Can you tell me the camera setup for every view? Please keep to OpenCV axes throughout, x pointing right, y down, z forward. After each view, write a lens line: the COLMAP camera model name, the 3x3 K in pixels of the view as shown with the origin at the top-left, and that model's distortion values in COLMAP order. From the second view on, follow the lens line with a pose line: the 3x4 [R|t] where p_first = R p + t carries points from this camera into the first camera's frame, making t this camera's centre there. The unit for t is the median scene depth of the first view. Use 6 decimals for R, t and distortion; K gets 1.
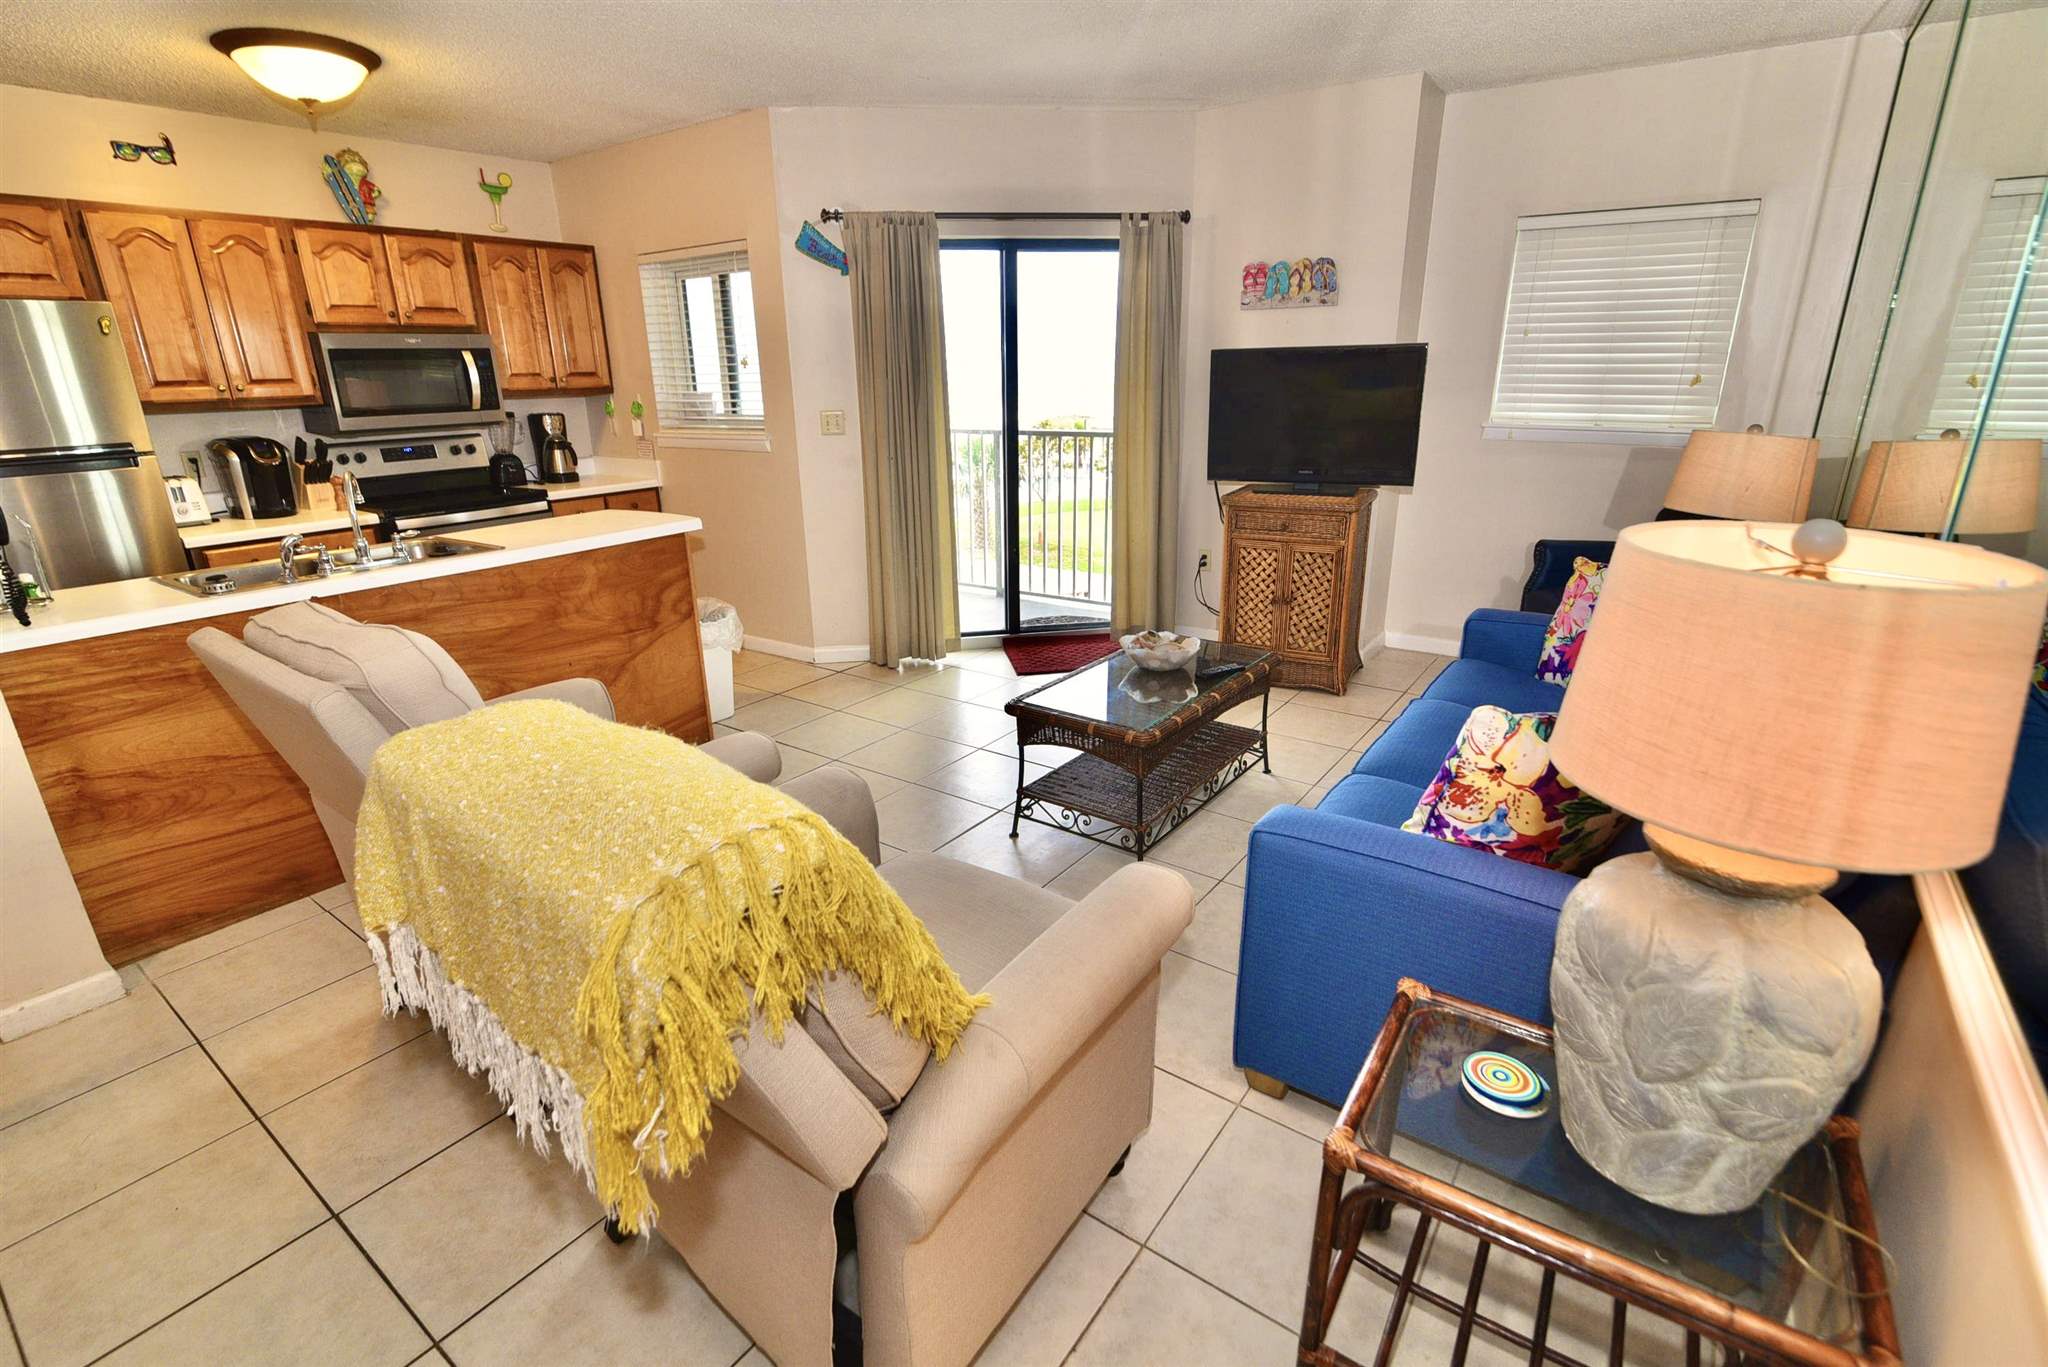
lens RADIAL K [[934.5, 0, 1015.0], [0, 934.5, 694.6], [0, 0, 1]] dist [-0.020331, 0.001567]
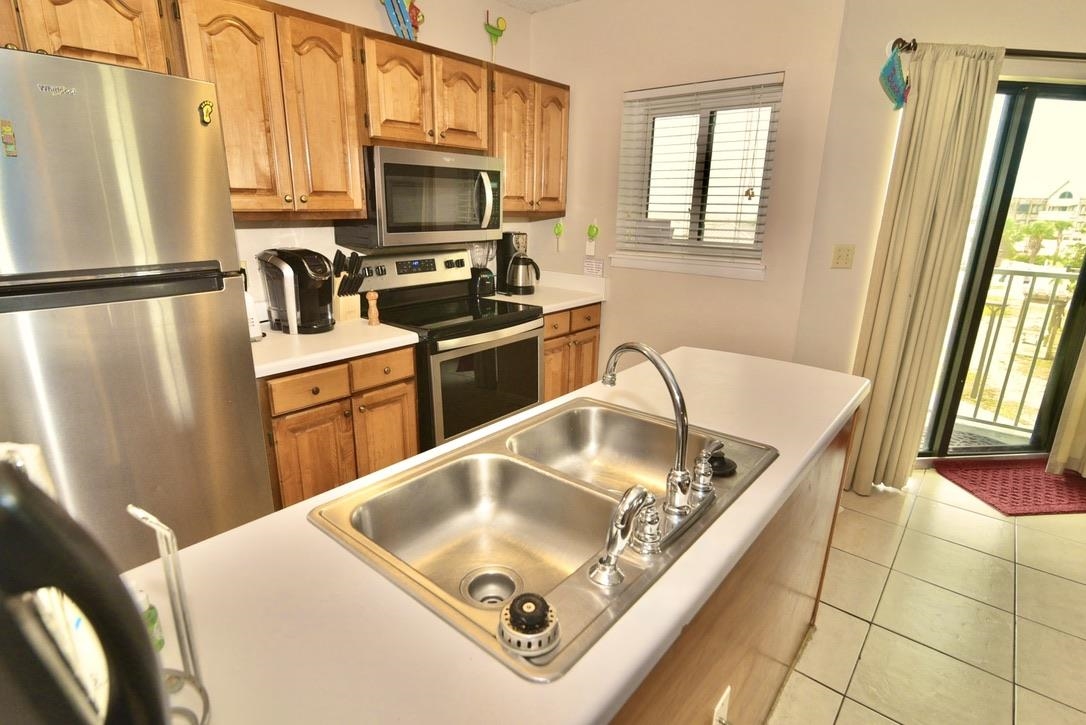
lens RADIAL K [[542.9, 0, 539.3], [0, 542.9, 366.1], [0, 0, 1]] dist [-0.016591, 0.001059]
pose [[0.996342, 0.053060, -0.066994, -0.500675], [-0.056013, 0.997504, -0.042997, -0.137865], [0.064546, 0.046592, 0.996826, 0.426788]]
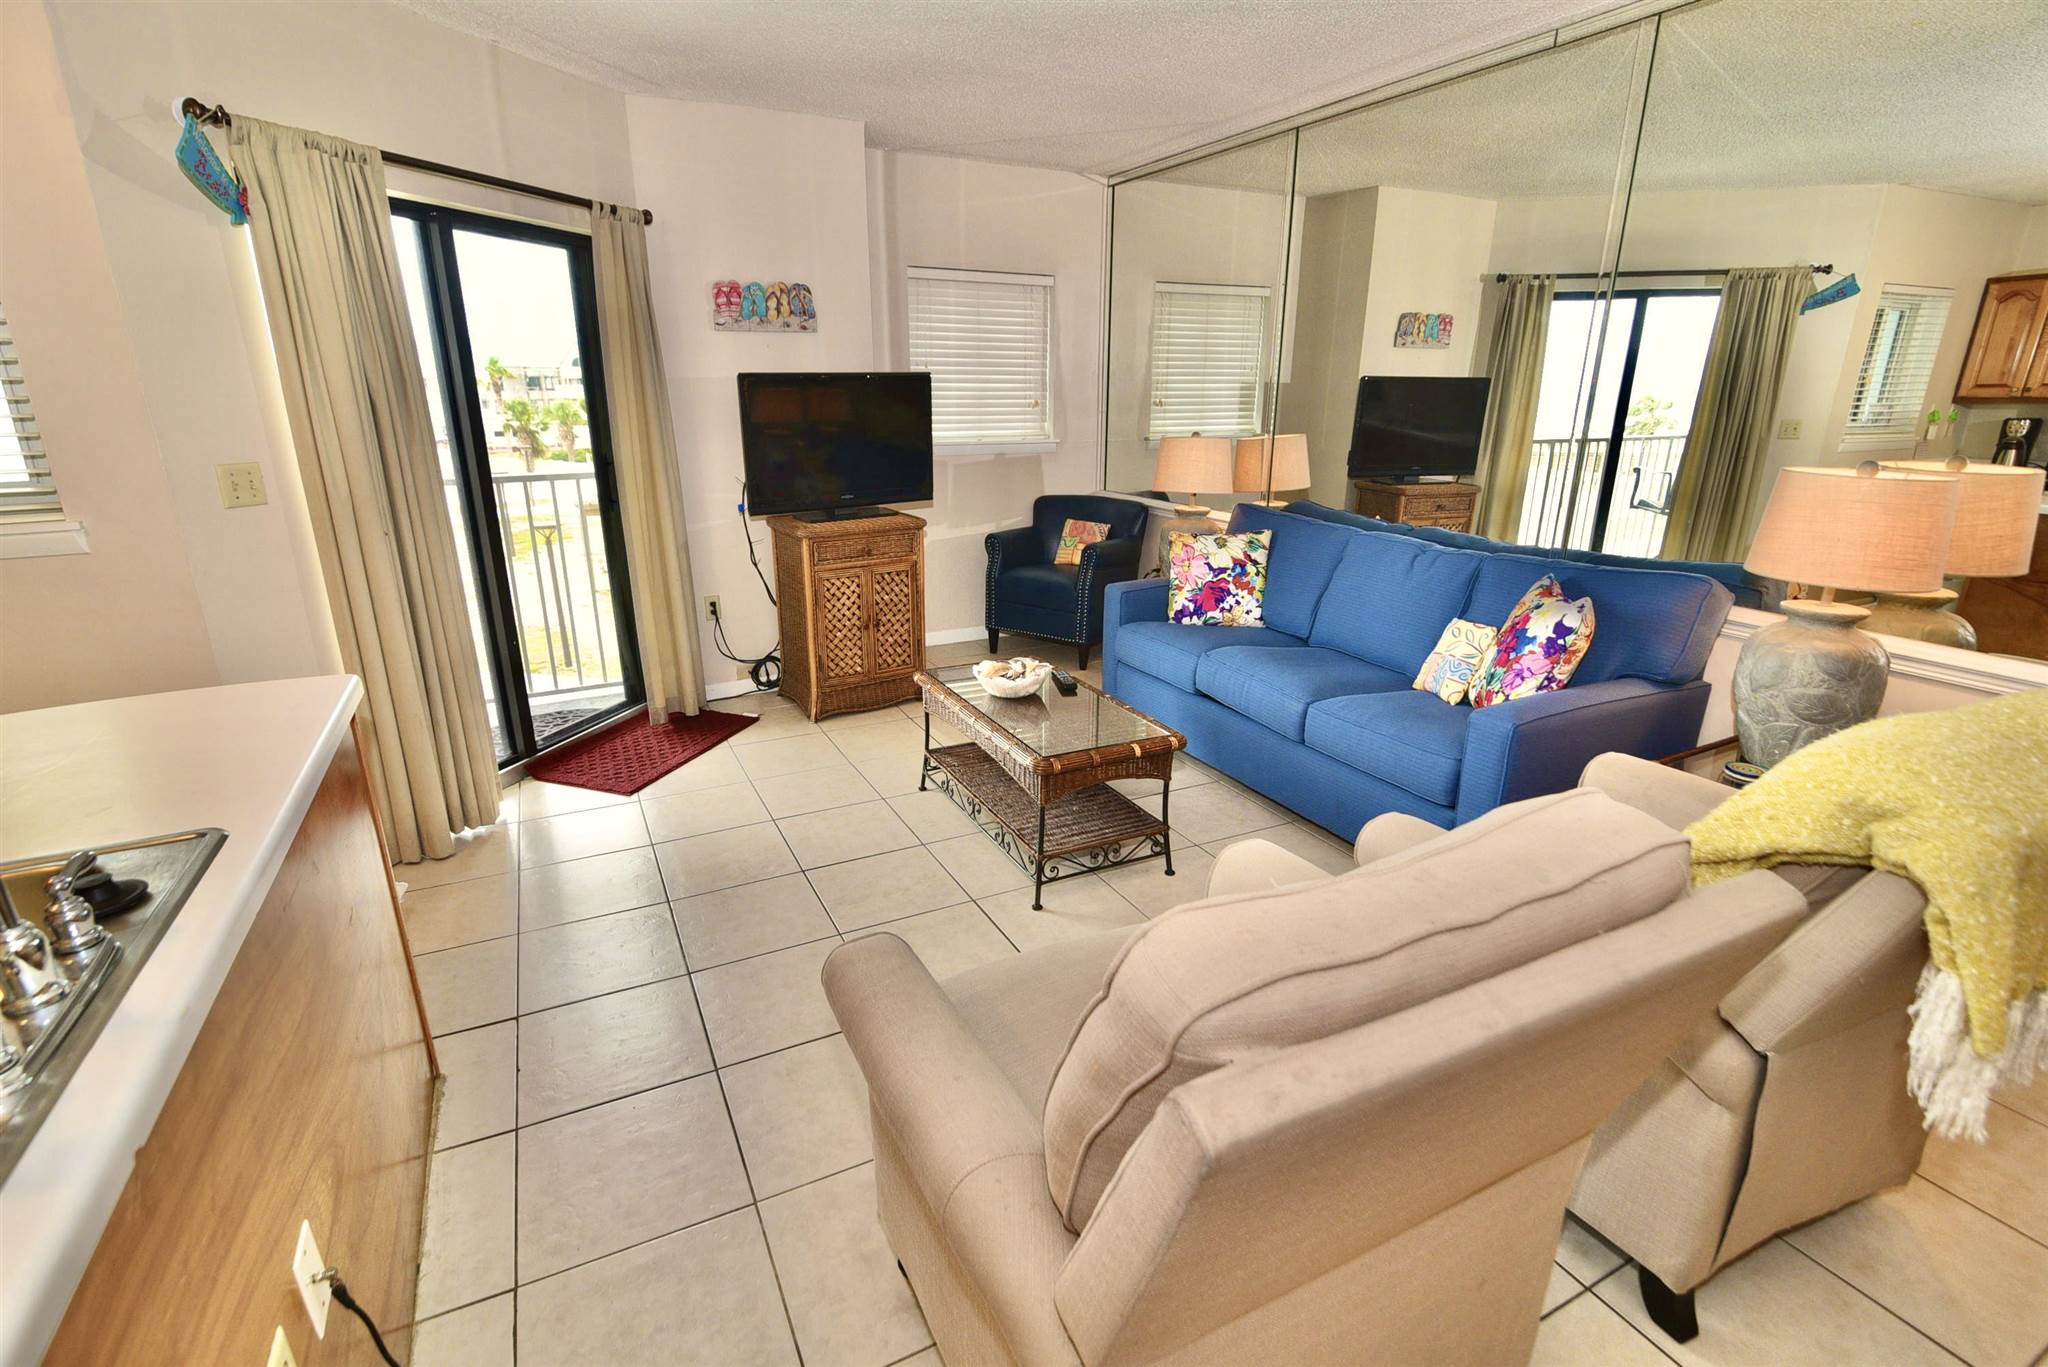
lens RADIAL K [[934.5, 0, 1011.1], [0, 934.5, 693.1], [0, 0, 1]] dist [-0.020331, 0.001567]
pose [[0.463630, -0.260264, 0.846942, -0.507893], [0.285222, 0.948843, 0.135443, -0.122848], [-0.838866, 0.178771, 0.514145, 0.369407]]
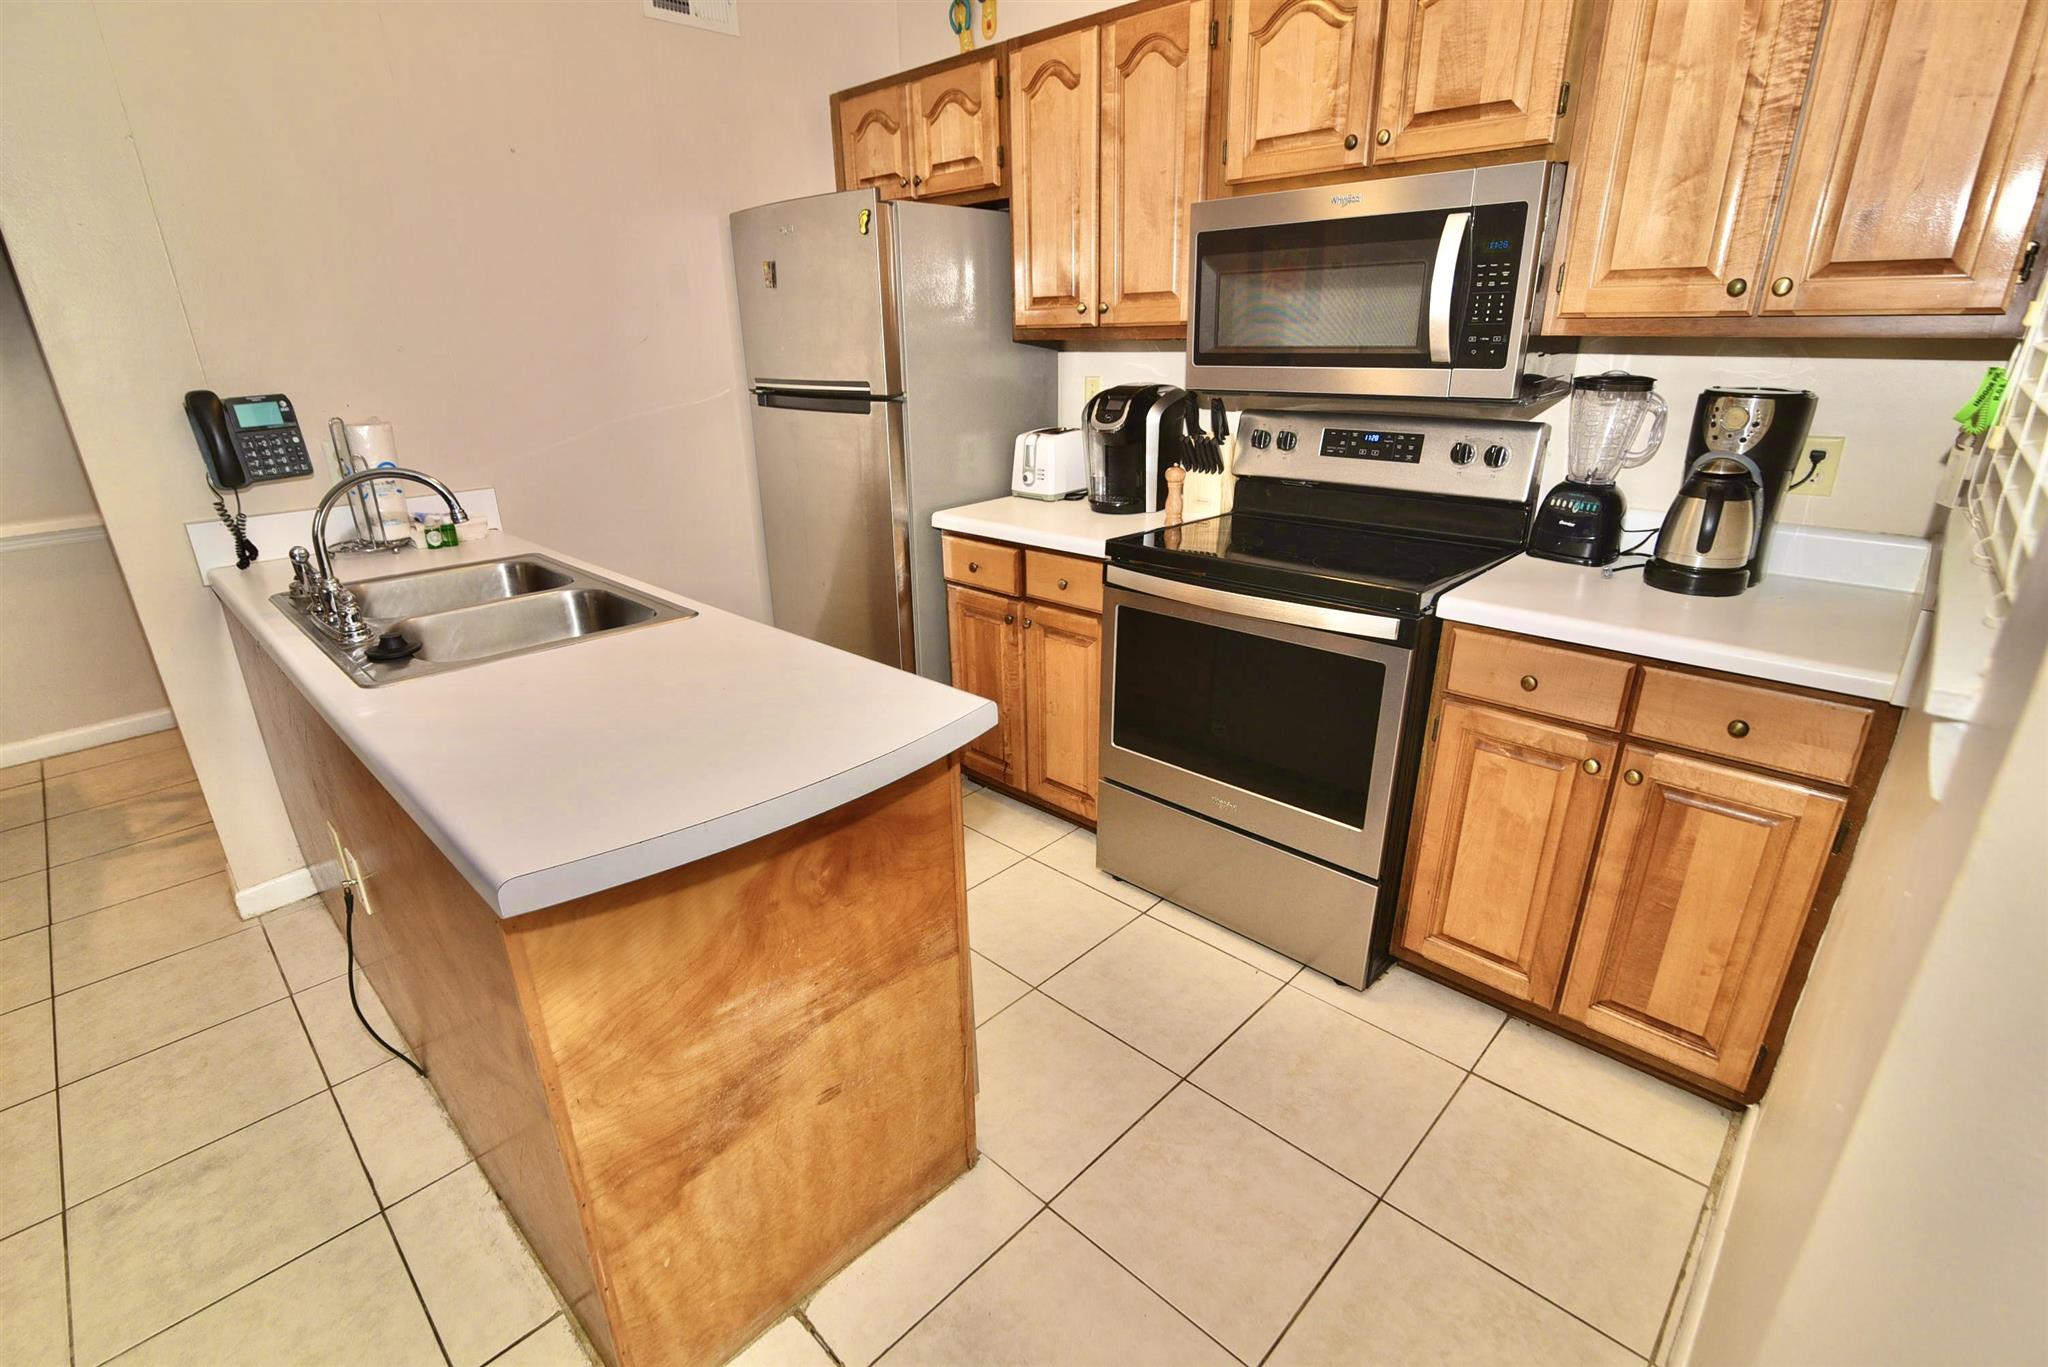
lens RADIAL K [[934.5, 0, 1043.8], [0, 934.5, 687.9], [0, 0, 1]] dist [-0.020331, 0.001567]
pose [[-0.133722, 0.380394, -0.915106, -0.139627], [-0.299542, 0.864694, 0.403210, -0.317126], [0.944666, 0.328030, -0.001685, 0.940519]]
